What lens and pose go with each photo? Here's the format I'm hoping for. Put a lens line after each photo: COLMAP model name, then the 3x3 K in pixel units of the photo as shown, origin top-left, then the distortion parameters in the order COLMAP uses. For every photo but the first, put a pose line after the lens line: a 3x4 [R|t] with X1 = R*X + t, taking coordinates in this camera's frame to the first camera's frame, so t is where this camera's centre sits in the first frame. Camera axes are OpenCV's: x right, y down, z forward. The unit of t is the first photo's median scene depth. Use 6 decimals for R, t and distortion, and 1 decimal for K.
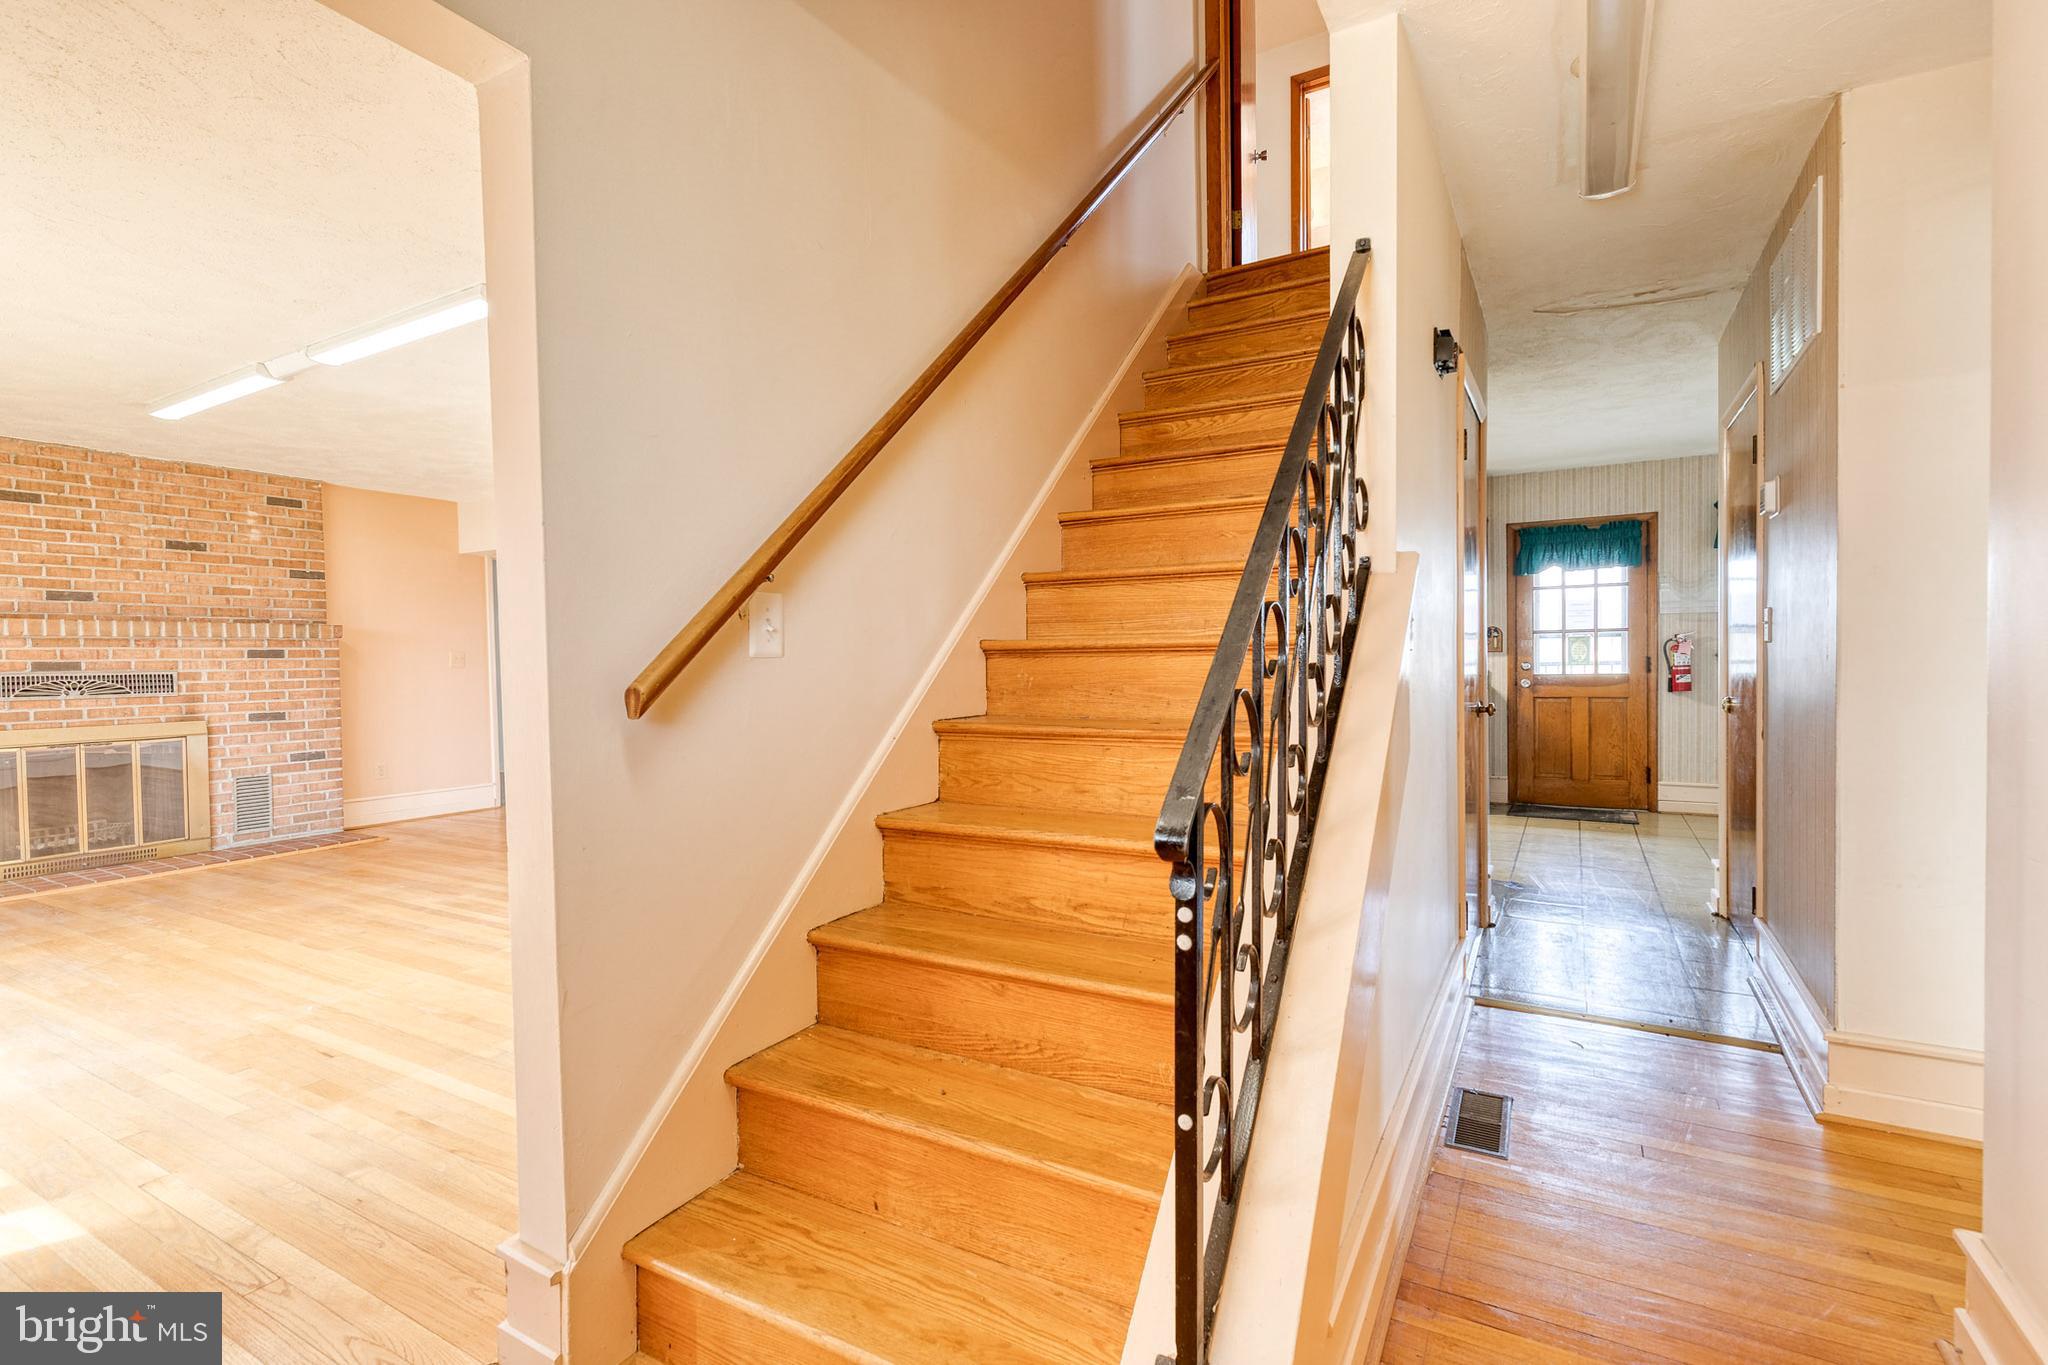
lens RADIAL K [[922.8, 0, 1048.0], [0, 922.8, 682.9], [0, 0, 1]] dist [0.006087, 0.000037]
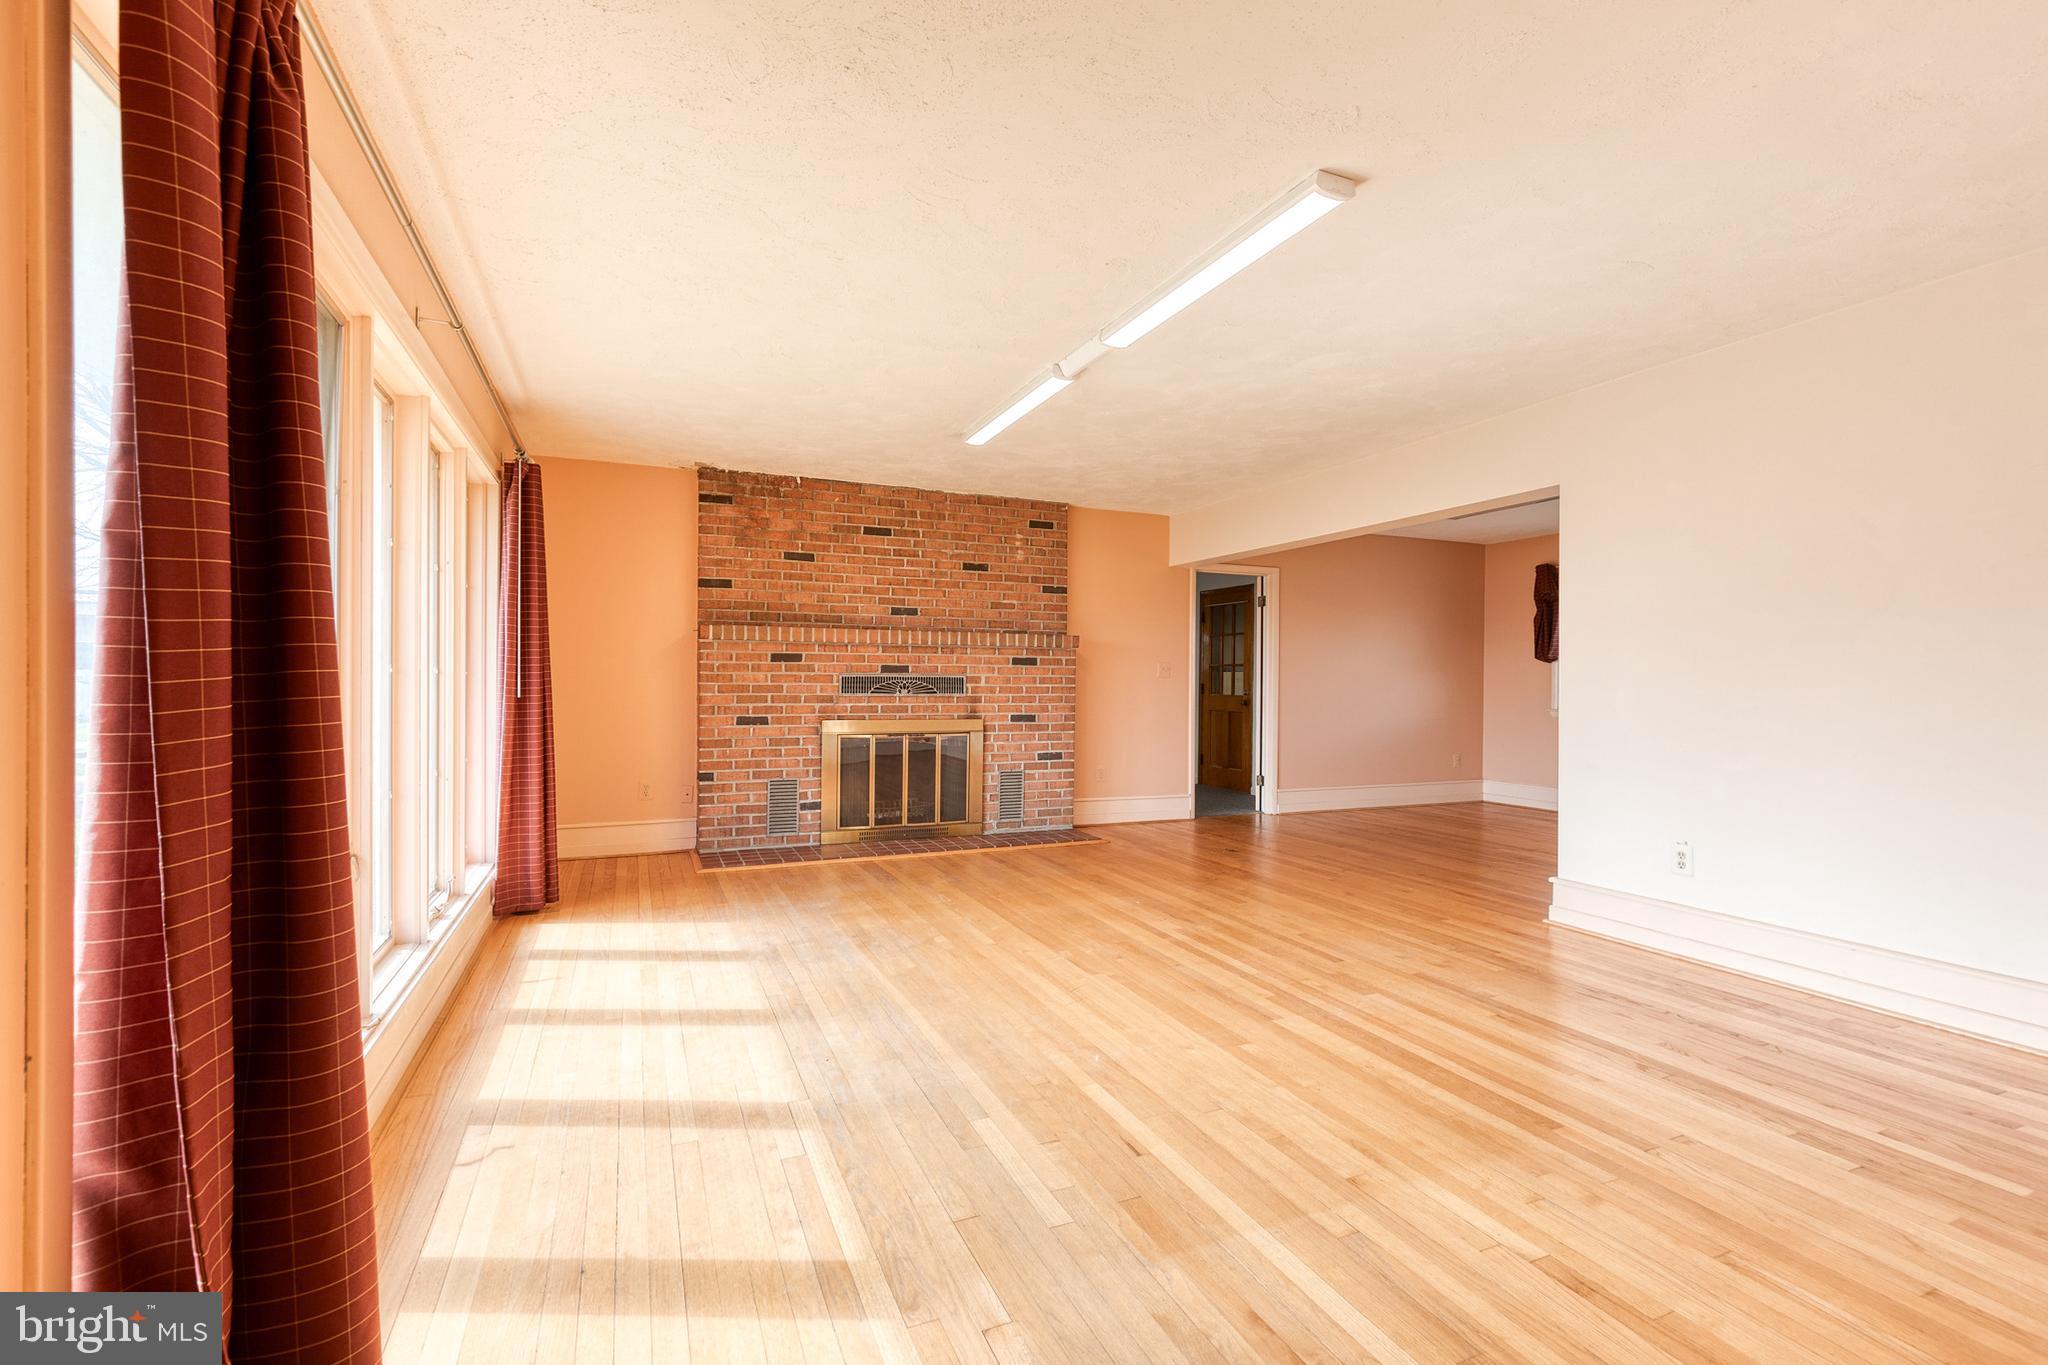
lens RADIAL K [[922.8, 0, 1048.0], [0, 922.8, 682.9], [0, 0, 1]] dist [0.006087, 0.000037]
pose [[0.801626, 0.023633, -0.597359, -0.172229], [-0.036584, 0.999285, -0.009560, 0.004197], [0.596706, 0.029517, 0.801917, 0.141769]]
